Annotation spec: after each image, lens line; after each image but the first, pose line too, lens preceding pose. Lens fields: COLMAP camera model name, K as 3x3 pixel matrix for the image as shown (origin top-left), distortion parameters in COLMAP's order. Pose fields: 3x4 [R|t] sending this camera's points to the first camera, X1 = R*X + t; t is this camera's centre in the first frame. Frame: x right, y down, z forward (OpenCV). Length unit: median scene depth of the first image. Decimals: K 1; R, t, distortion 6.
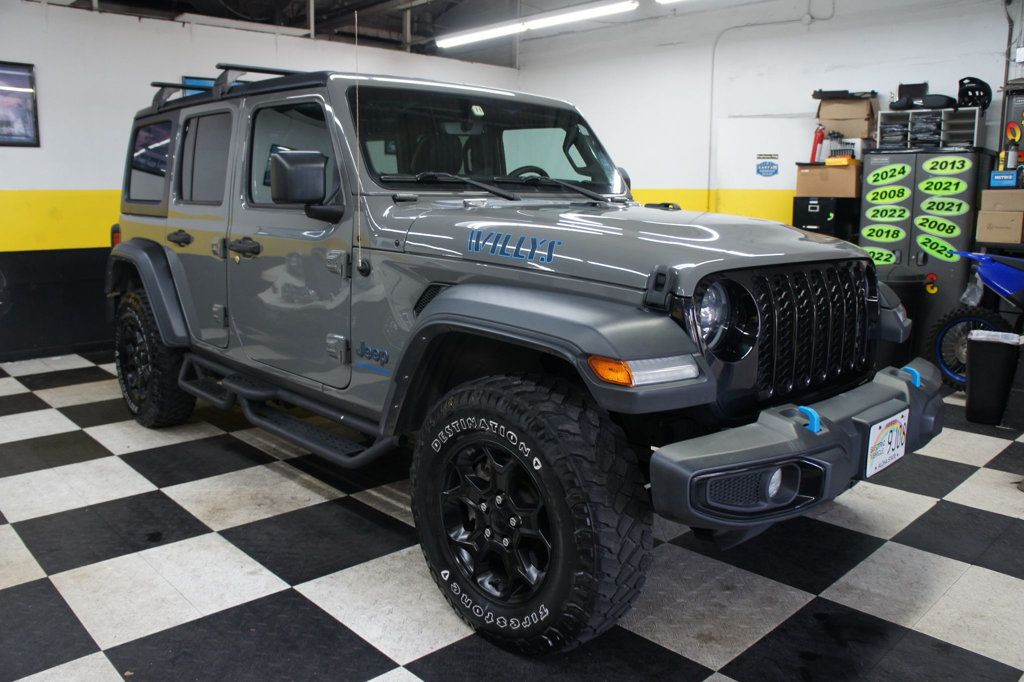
lens RADIAL K [[801.8, 0, 512.1], [0, 801.8, 343.5], [0, 0, 1]] dist [-0.177094, 0.124776]
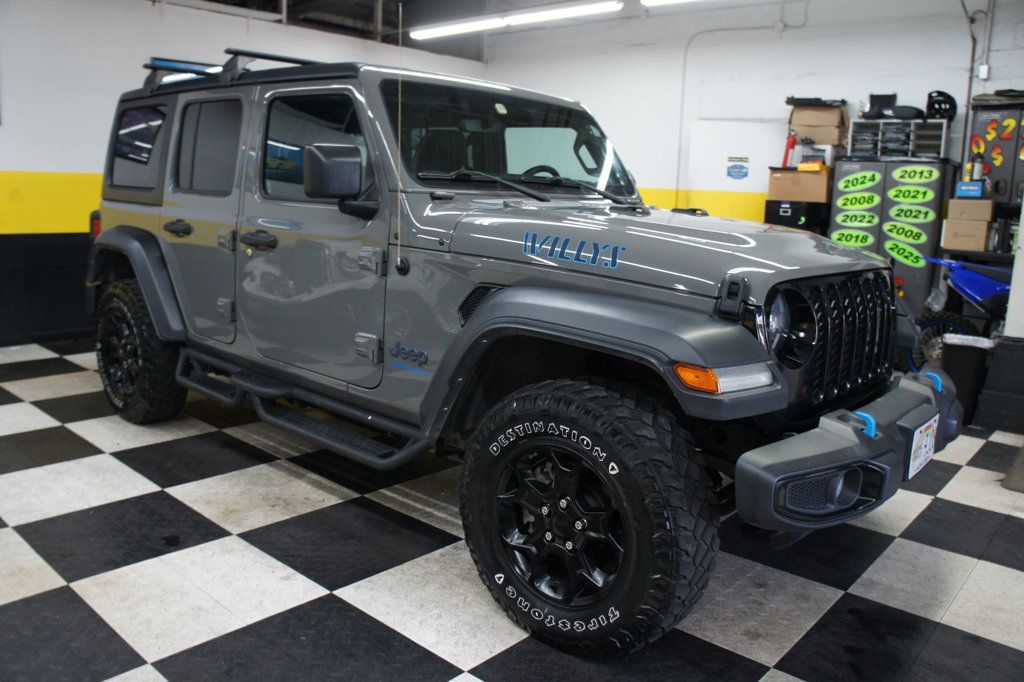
lens RADIAL K [[801.8, 0, 512.6], [0, 801.8, 339.5], [0, 0, 1]] dist [-0.177094, 0.124776]
pose [[0.996141, 0.013777, 0.086678, -0.116894], [-0.014248, 0.999887, 0.004819, -0.009814], [-0.086602, -0.006036, 0.996225, 0.005304]]
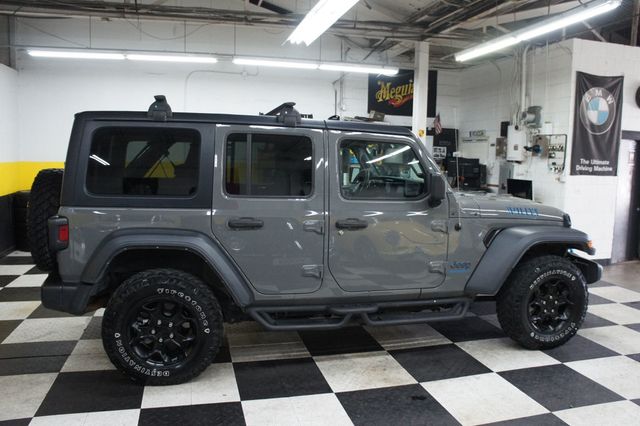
lens RADIAL K [[501.2, 0, 318.7], [0, 501.2, 210.5], [0, 0, 1]] dist [-0.177094, 0.124776]
pose [[0.488265, -0.092276, 0.867803, -1.344160], [0.138182, 0.990024, 0.027525, -0.199576], [-0.861686, 0.106475, 0.496146, 0.564637]]
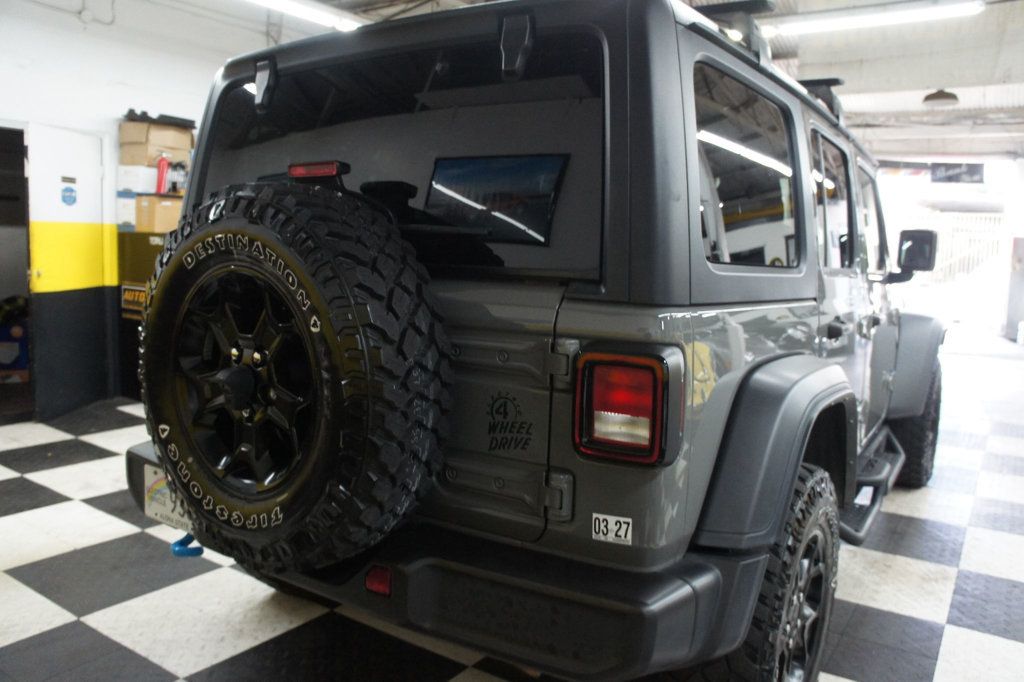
lens RADIAL K [[801.8, 0, 509.8], [0, 801.8, 335.4], [0, 0, 1]] dist [-0.177094, 0.124776]
pose [[-0.214349, -0.124891, 0.968740, -1.172543], [0.142956, 0.977101, 0.157600, -0.320716], [-0.966239, 0.172269, -0.191586, 1.659646]]
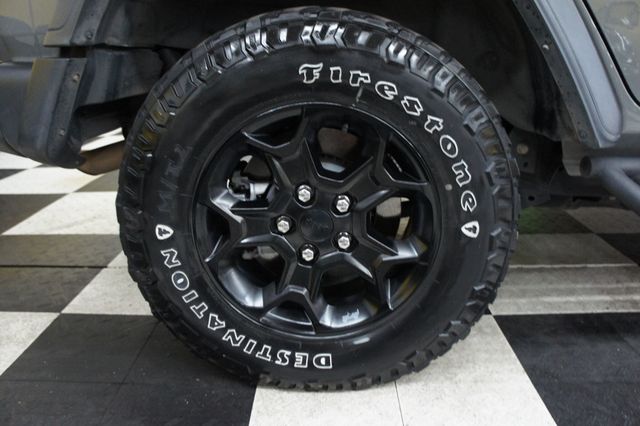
lens RADIAL K [[501.2, 0, 315.1], [0, 501.2, 210.1], [0, 0, 1]] dist [-0.177094, 0.124776]
pose [[0.707432, -0.236581, 0.666010, -0.851760], [0.142566, 0.970710, 0.193384, -0.037390], [-0.692254, -0.041856, 0.720439, 1.148015]]
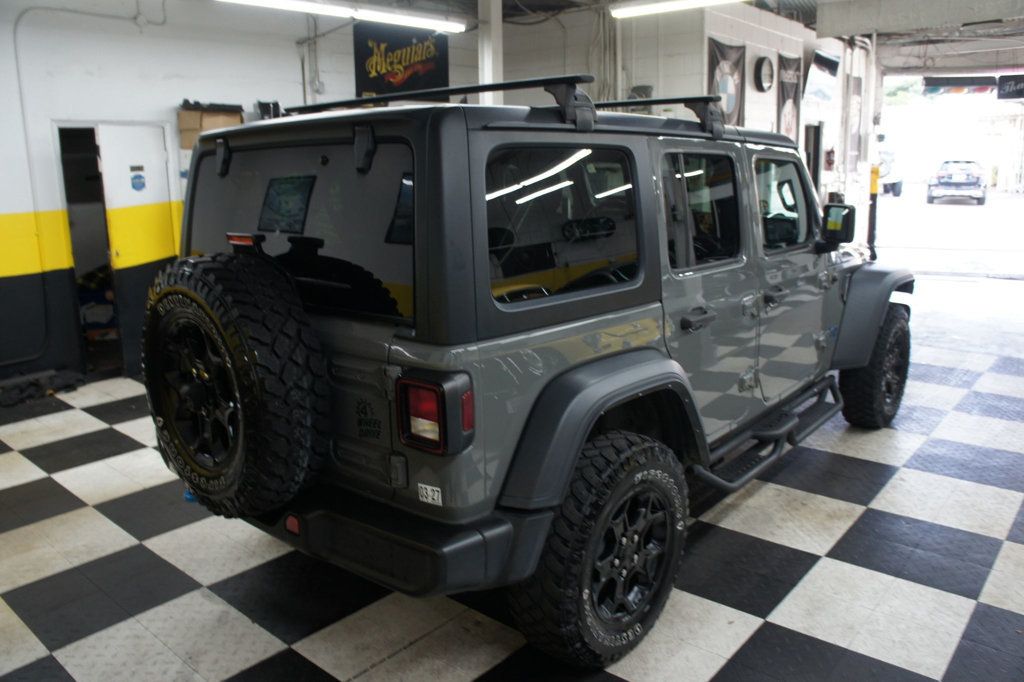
lens RADIAL K [[801.8, 0, 511.8], [0, 801.8, 334.5], [0, 0, 1]] dist [-0.177094, 0.124776]
pose [[-0.098049, -0.222065, 0.970089, -1.387369], [0.196241, 0.951332, 0.237606, -0.406661], [-0.975641, 0.213668, -0.049699, 1.470782]]
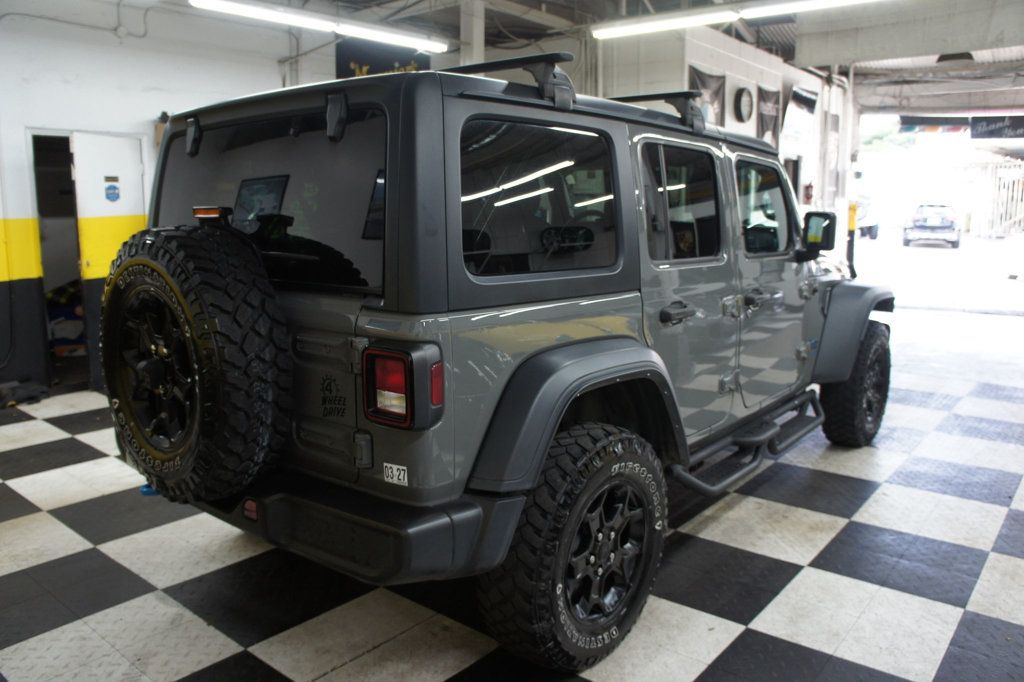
lens RADIAL K [[801.8, 0, 511.8], [0, 801.8, 336.2], [0, 0, 1]] dist [-0.177094, 0.124776]
pose [[-0.121194, -0.174046, 0.977251, -1.371663], [0.176039, 0.965134, 0.193719, -0.345004], [-0.976894, 0.195512, -0.086330, 1.476267]]
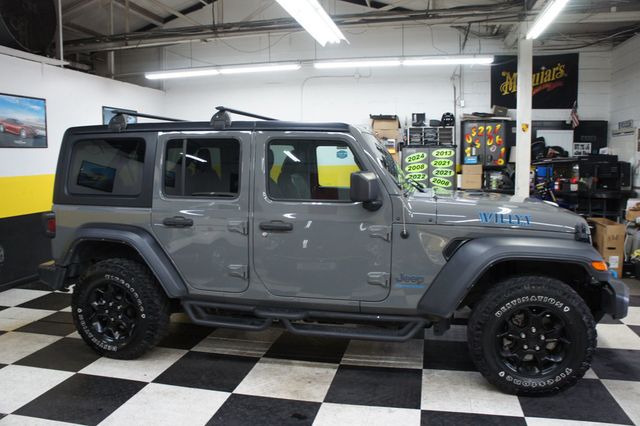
lens RADIAL K [[501.2, 0, 318.9], [0, 501.2, 212.4], [0, 0, 1]] dist [-0.177094, 0.124776]
pose [[0.829890, -0.075921, 0.552738, -0.870293], [0.114147, 0.992847, -0.035009, -0.111033], [-0.546126, 0.092147, 0.832620, 0.106391]]
